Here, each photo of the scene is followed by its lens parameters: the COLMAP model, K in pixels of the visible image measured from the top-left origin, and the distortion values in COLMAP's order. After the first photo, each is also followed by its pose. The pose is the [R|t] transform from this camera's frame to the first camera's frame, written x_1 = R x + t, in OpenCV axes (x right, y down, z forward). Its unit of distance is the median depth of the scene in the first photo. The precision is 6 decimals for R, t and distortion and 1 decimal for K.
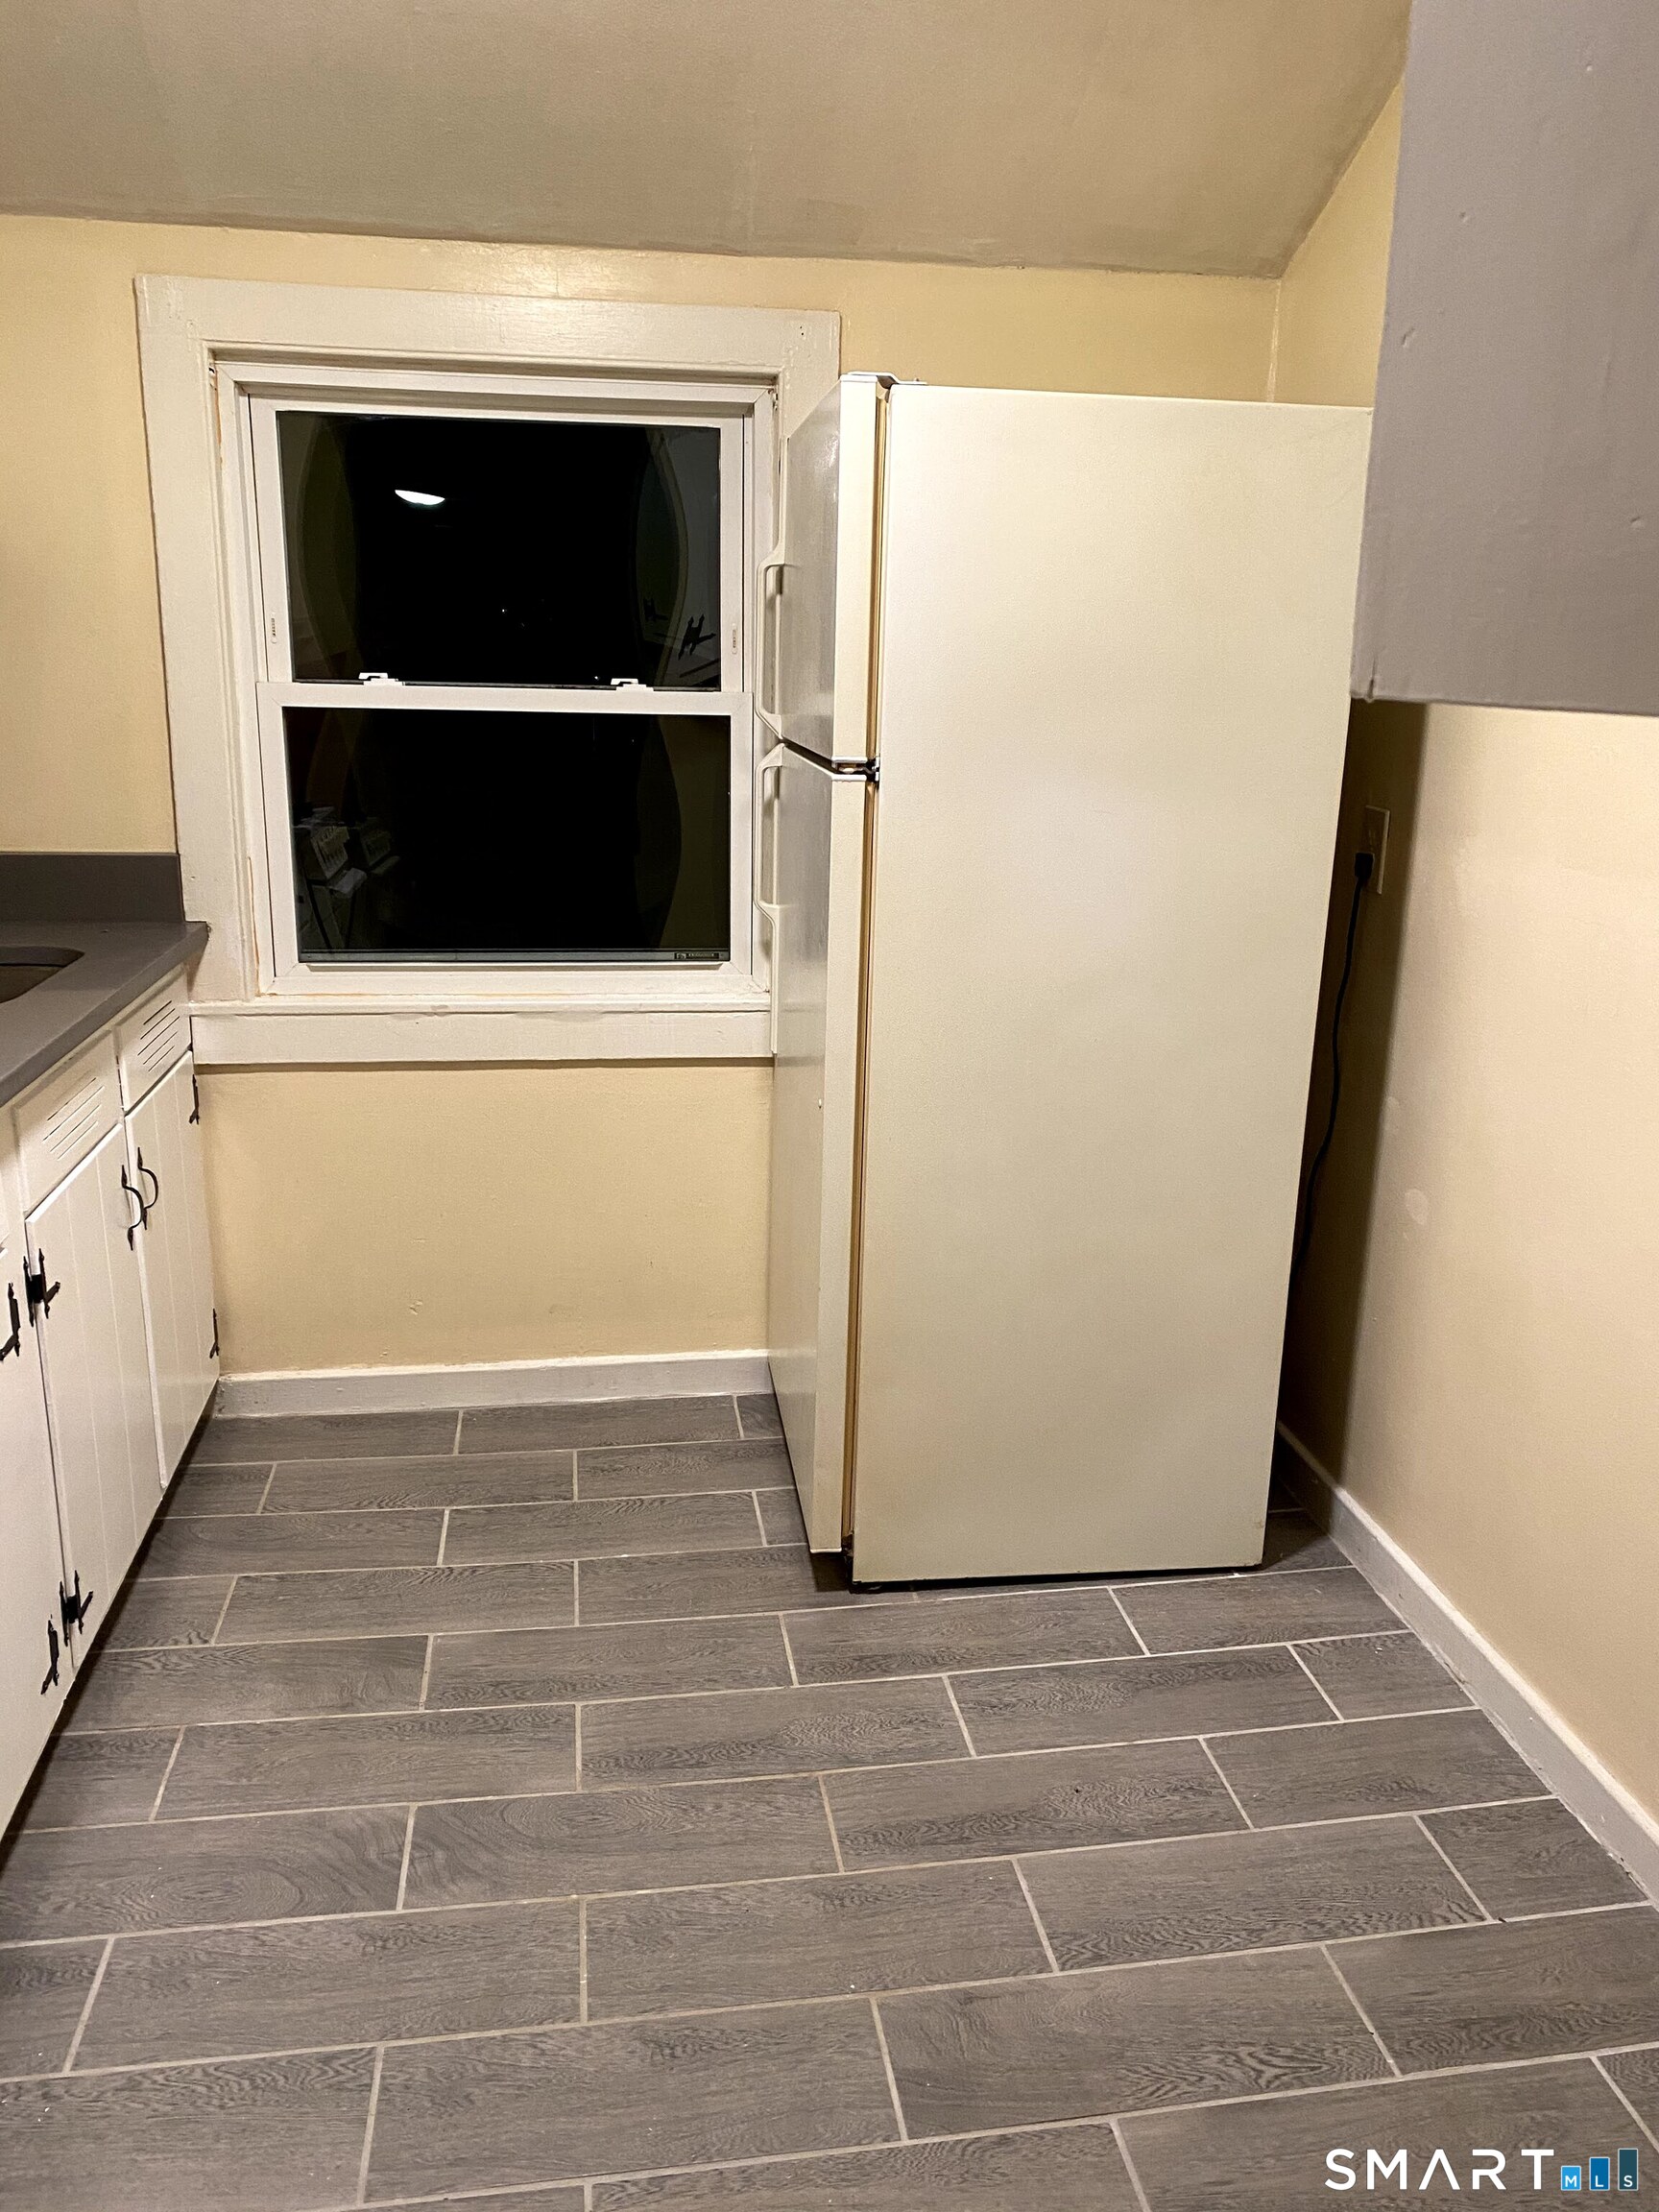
lens RADIAL K [[1703.8, 0, 831.4], [0, 1703.8, 1149.6], [0, 0, 1]] dist [-0.005251, -0.005866]
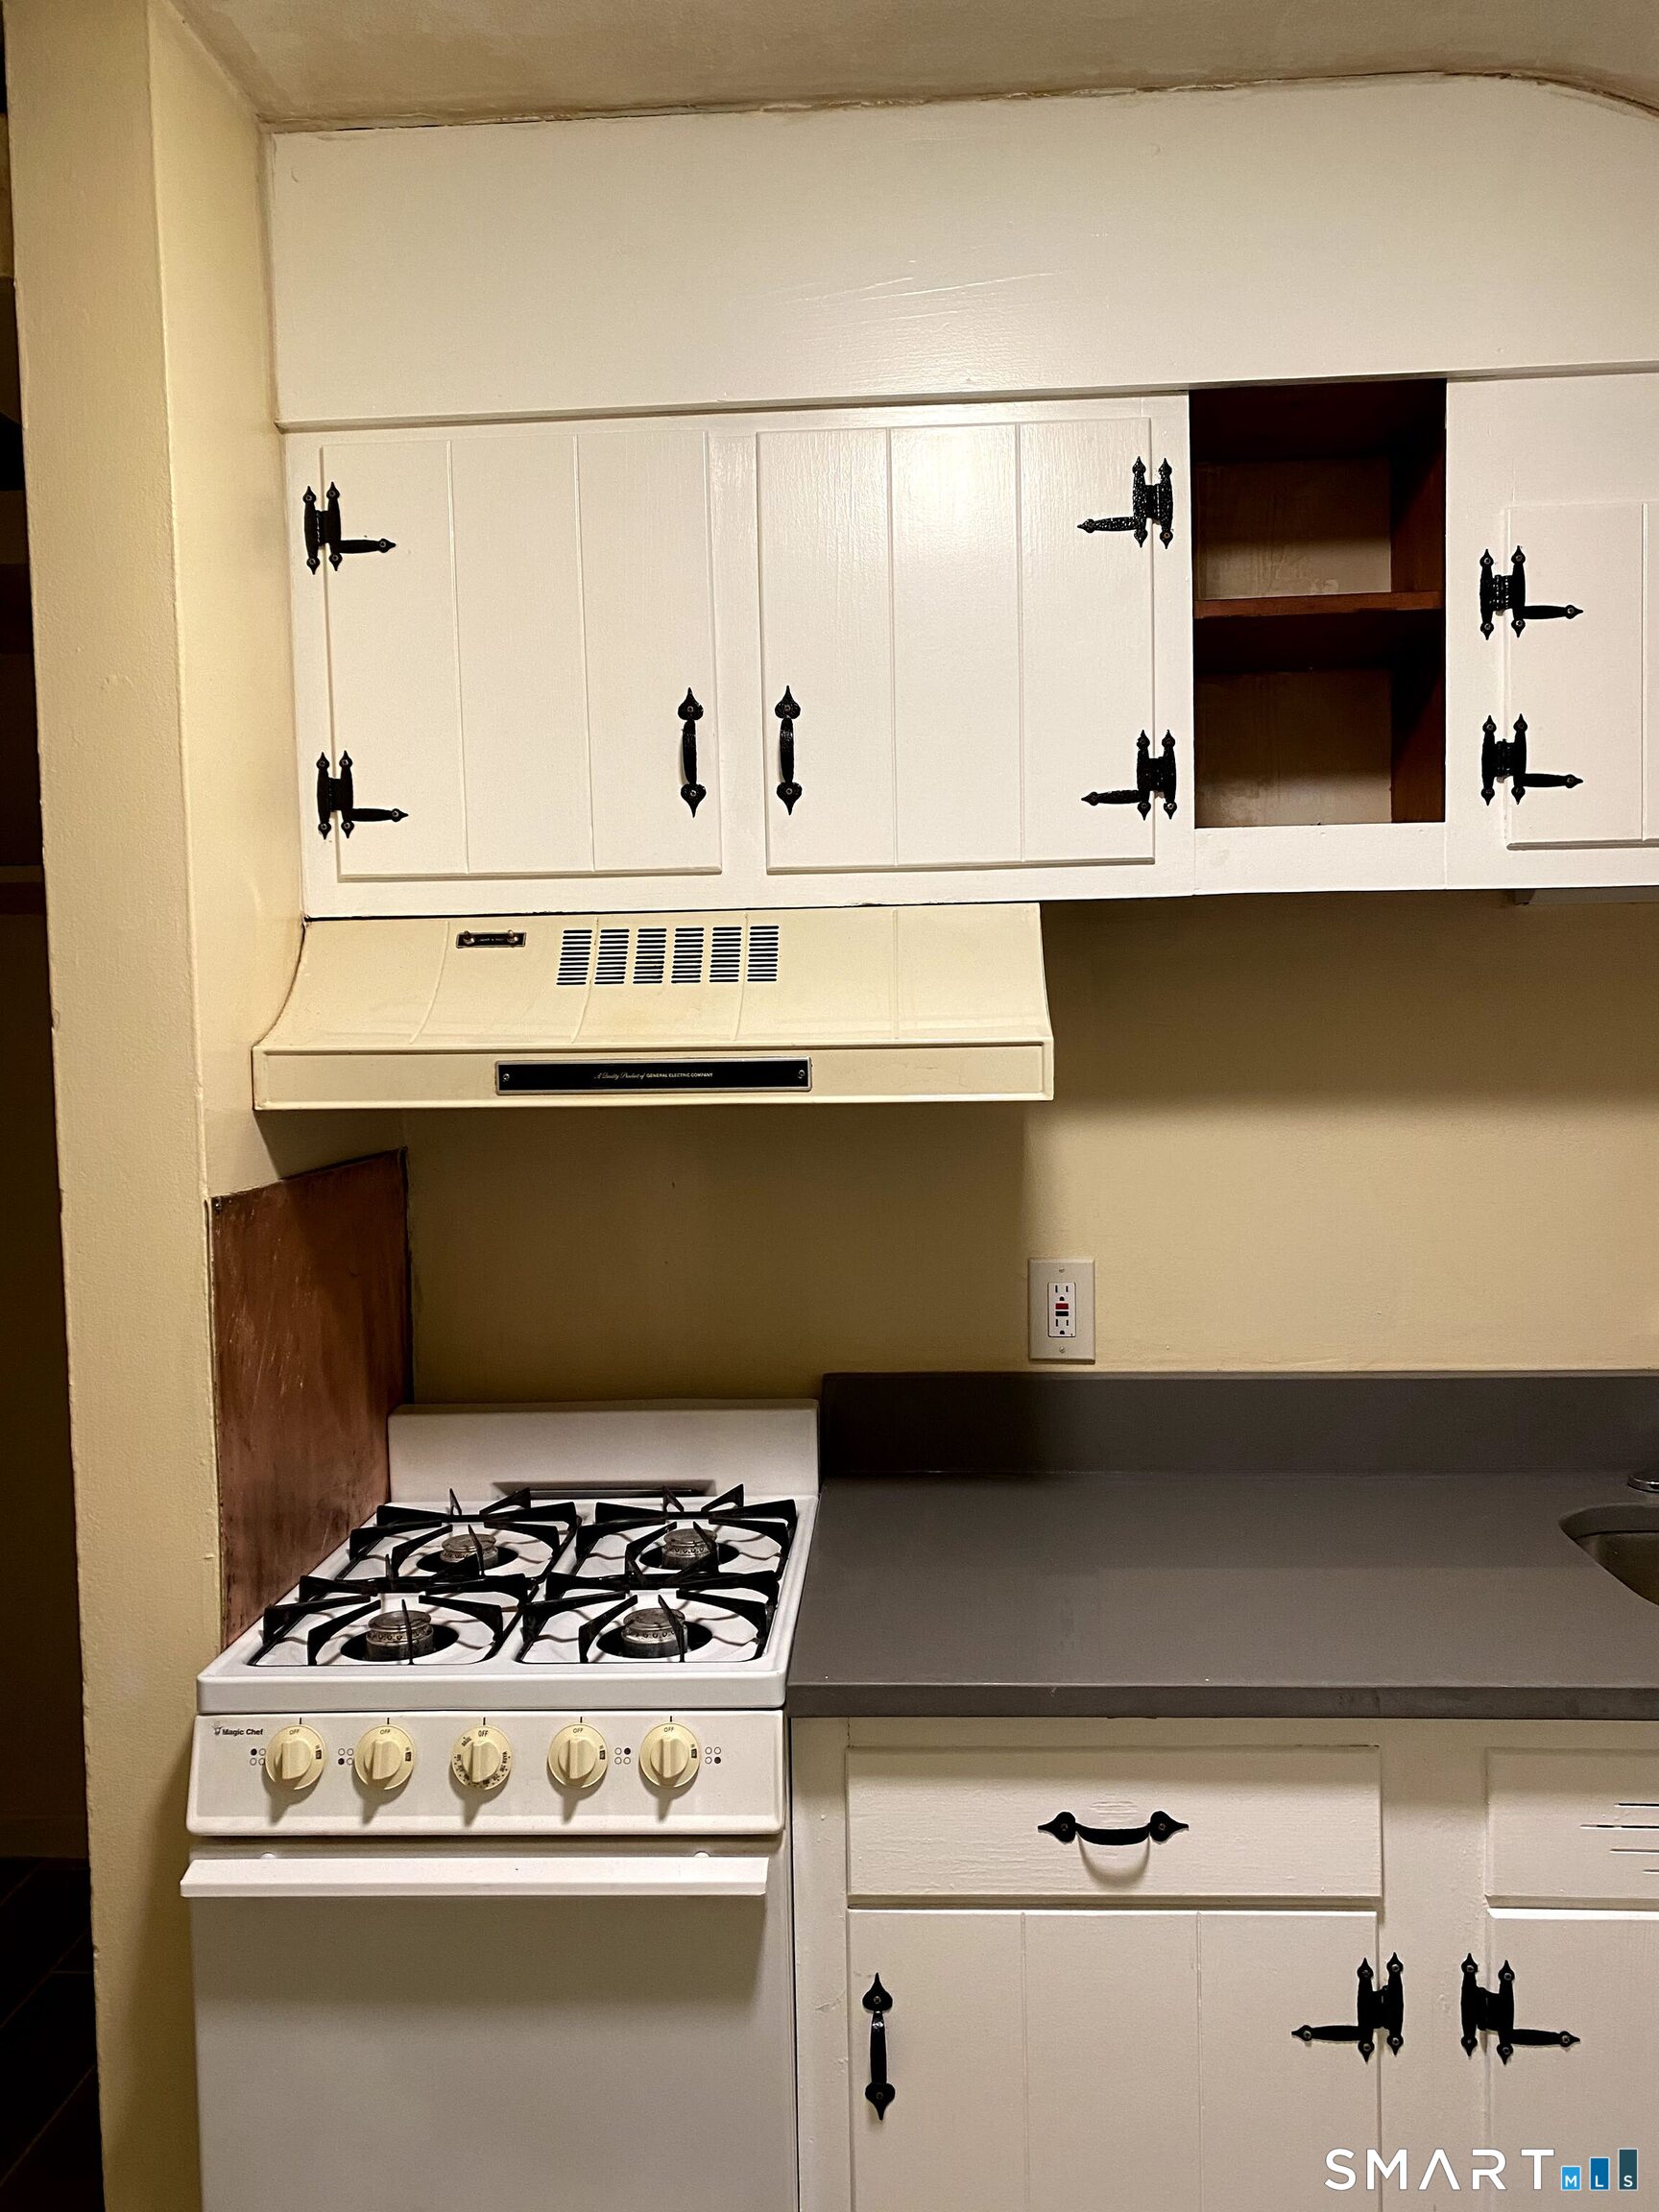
lens RADIAL K [[1689.3, 0, 829.5], [0, 1689.3, 1106.0], [0, 0, 1]] dist [0.030826, -0.005892]
pose [[-0.198844, 0.037042, -0.979331, 0.207746], [-0.255044, 0.962898, 0.088205, -0.209368], [0.946263, 0.267311, -0.182019, 0.587691]]
